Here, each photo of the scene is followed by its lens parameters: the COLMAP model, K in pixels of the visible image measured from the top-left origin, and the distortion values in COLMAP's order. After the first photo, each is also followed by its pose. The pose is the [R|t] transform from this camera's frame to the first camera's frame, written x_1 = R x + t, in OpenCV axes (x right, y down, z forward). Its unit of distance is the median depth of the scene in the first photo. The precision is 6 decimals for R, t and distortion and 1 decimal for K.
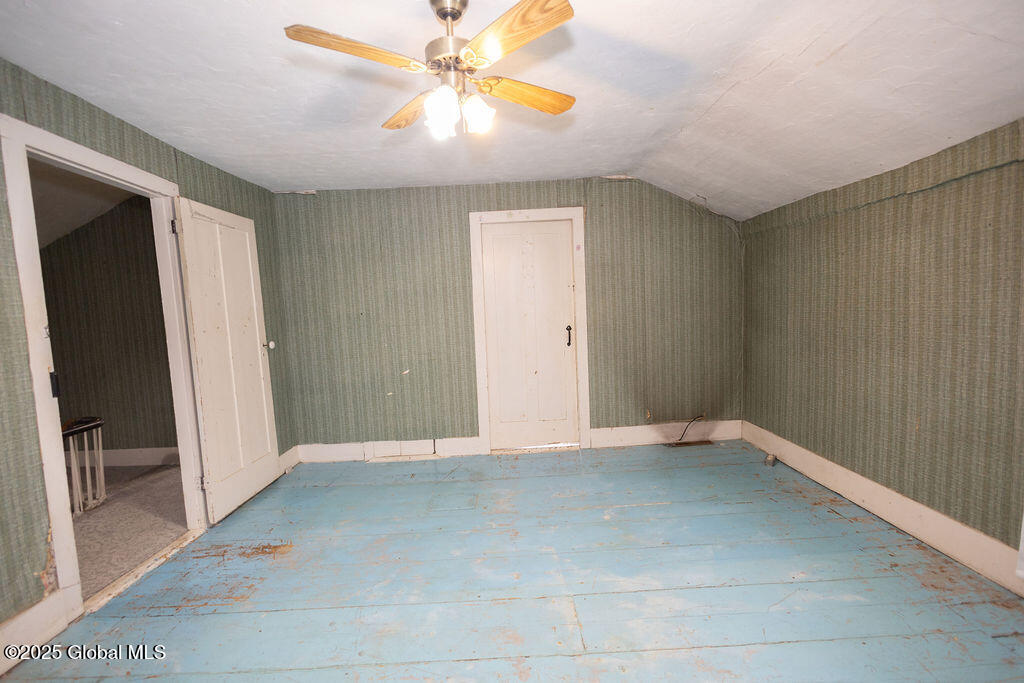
lens RADIAL K [[468.9, 0, 510.1], [0, 468.9, 342.8], [0, 0, 1]] dist [0.003293, -0.003216]
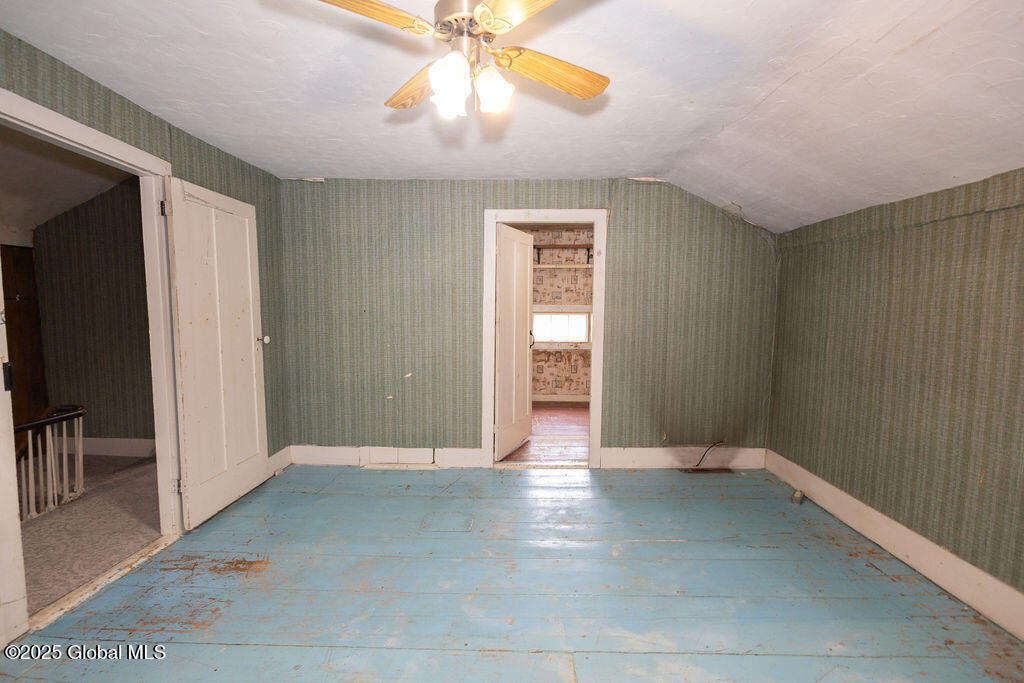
lens RADIAL K [[468.9, 0, 509.4], [0, 468.9, 342.8], [0, 0, 1]] dist [0.003293, -0.003216]
pose [[0.997984, 0.057053, -0.027812, 0.005625], [-0.057064, 0.998370, 0.000382, -0.022501], [0.027788, 0.001205, 0.999613, 0.095913]]
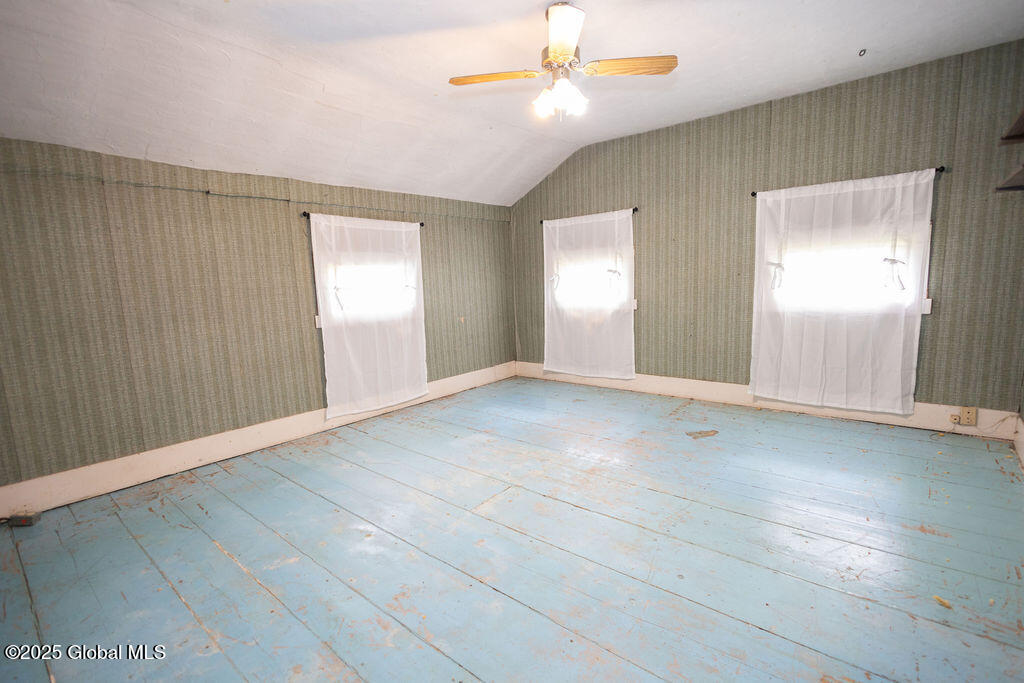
lens RADIAL K [[468.9, 0, 507.3], [0, 468.9, 345.3], [0, 0, 1]] dist [0.003293, -0.003216]
pose [[-0.761297, -0.015231, 0.648225, -0.516237], [0.118612, 0.979583, 0.162320, -0.021685], [-0.637462, 0.200461, -0.743947, 1.316307]]
